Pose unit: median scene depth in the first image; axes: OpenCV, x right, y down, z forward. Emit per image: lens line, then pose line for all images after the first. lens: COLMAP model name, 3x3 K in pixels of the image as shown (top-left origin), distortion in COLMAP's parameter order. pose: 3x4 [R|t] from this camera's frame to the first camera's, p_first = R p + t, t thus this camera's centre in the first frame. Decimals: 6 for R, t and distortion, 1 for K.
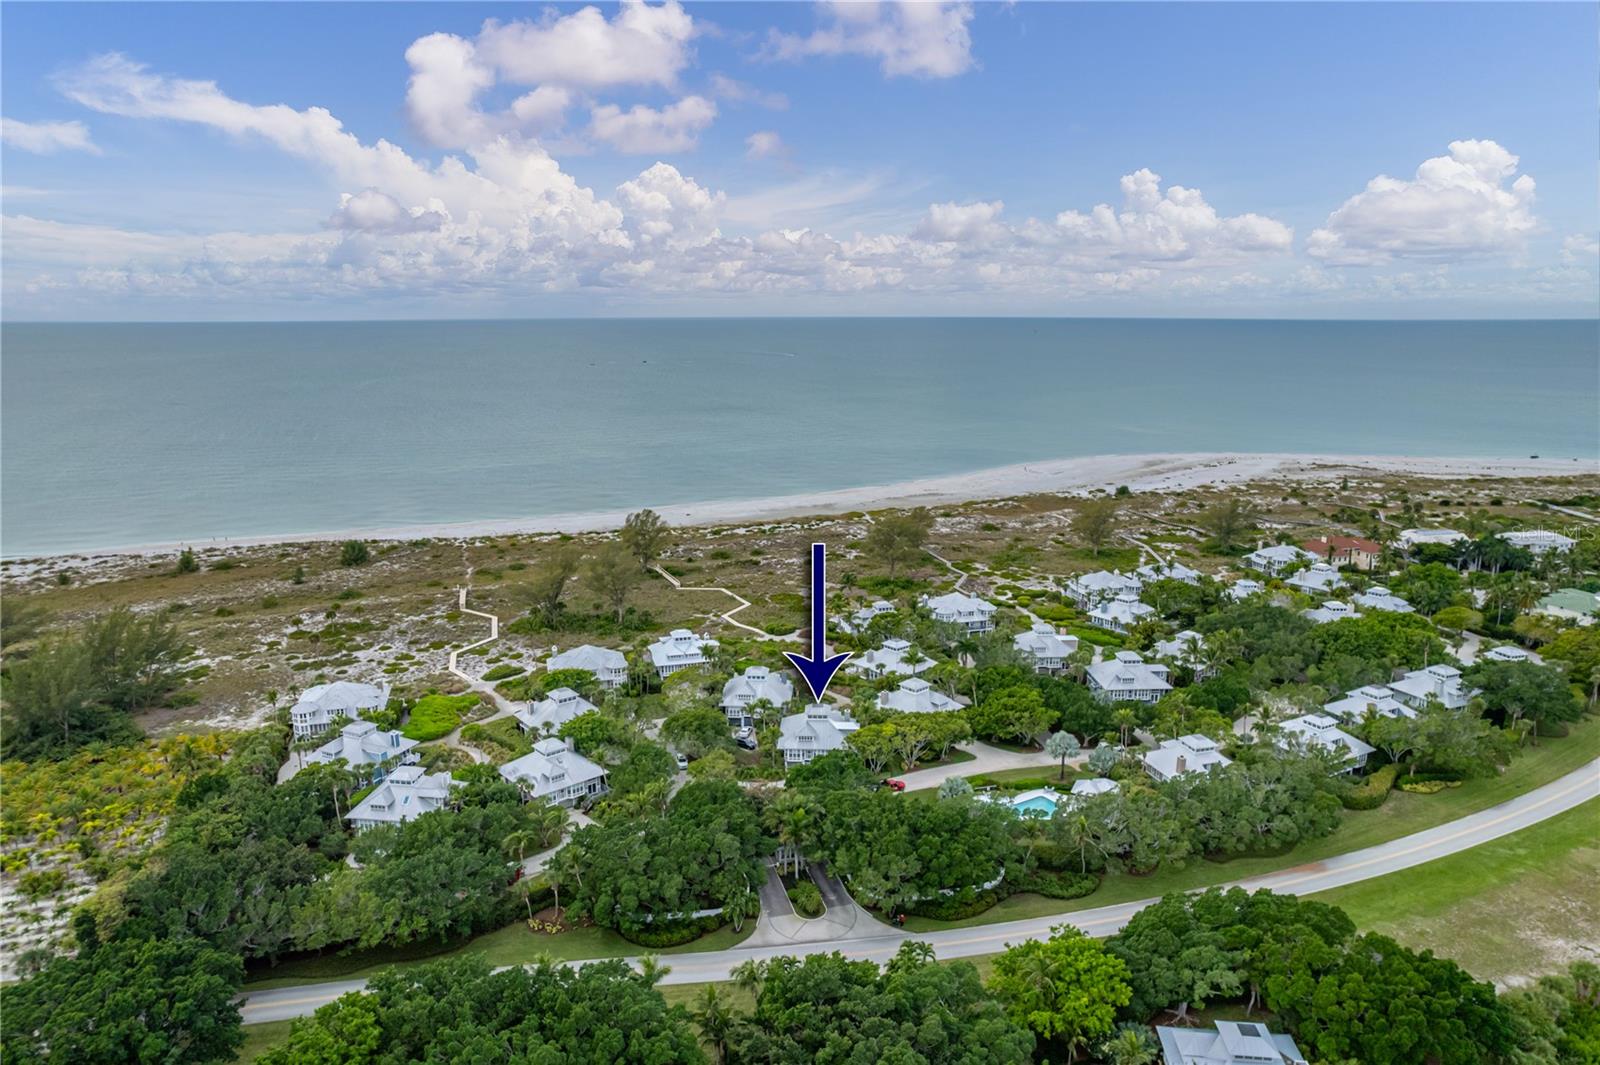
lens RADIAL K [[1027.1, 0, 807.0], [0, 1027.1, 539.1], [0, 0, 1]] dist [-0.072625, 0.074013]
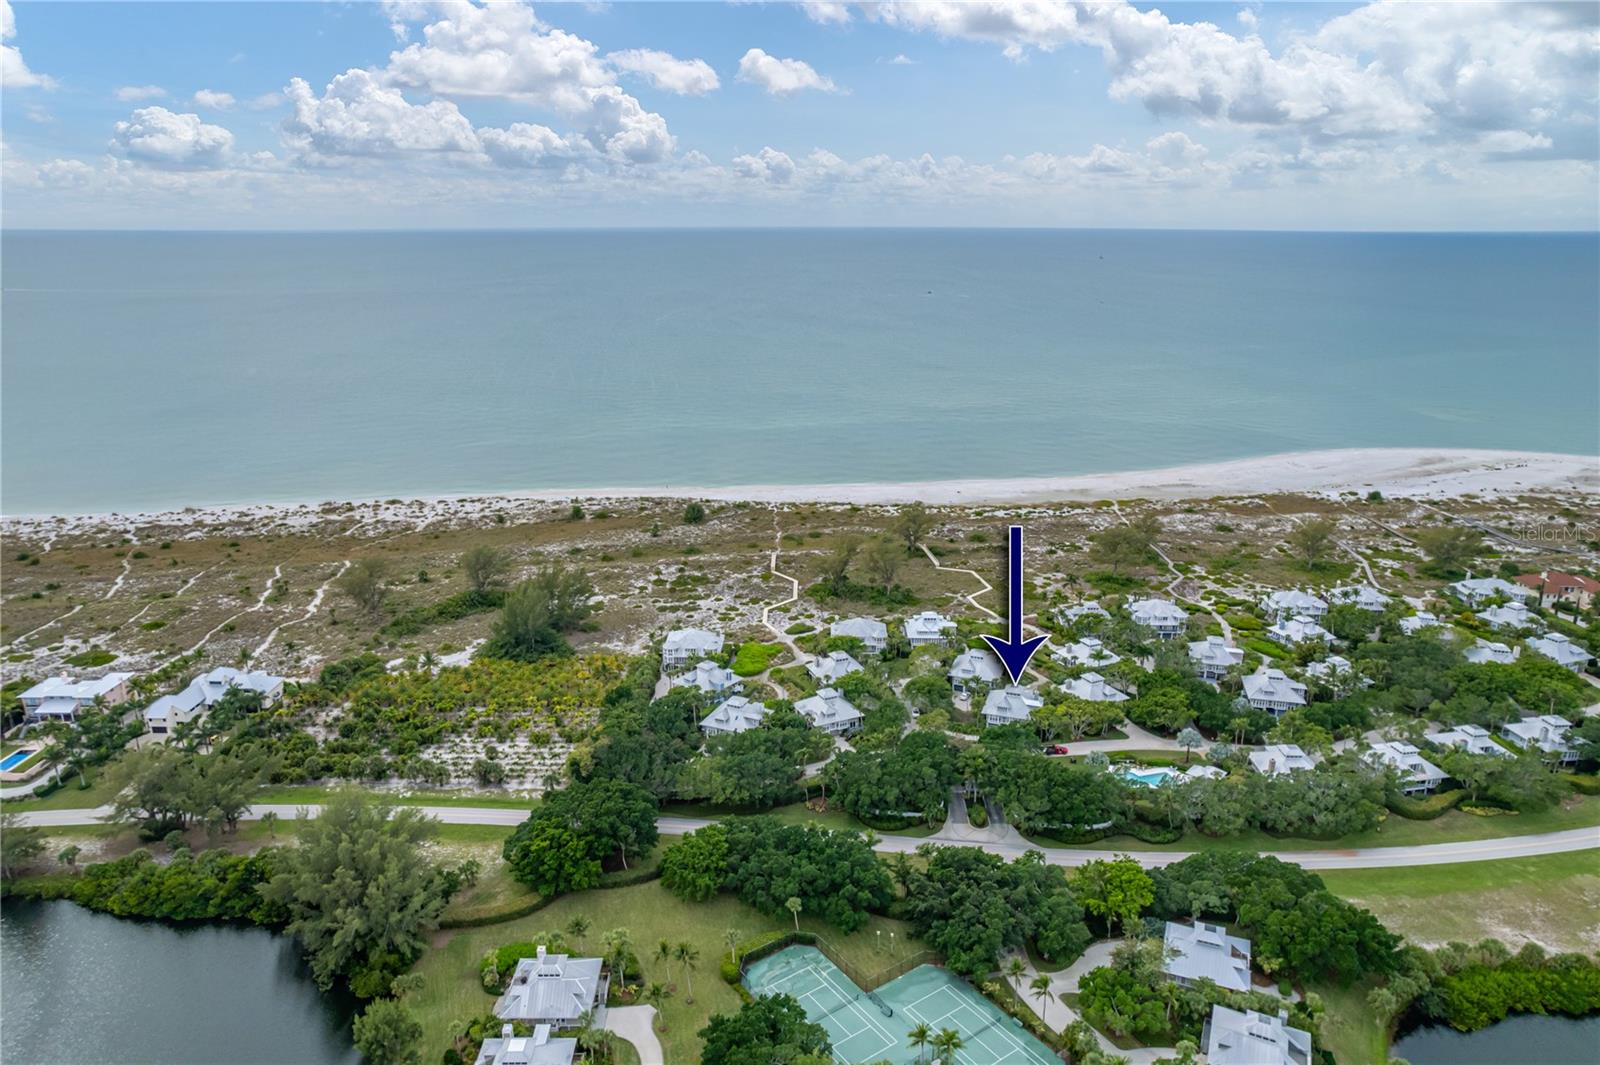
lens RADIAL K [[1027.1, 0, 807.0], [0, 1027.1, 539.1], [0, 0, 1]] dist [-0.072625, 0.074013]
pose [[0.957273, 0.085433, -0.276277, 0.110688], [-0.064148, 0.994297, 0.085198, -0.141656], [0.281980, -0.063835, 0.957294, -0.416233]]
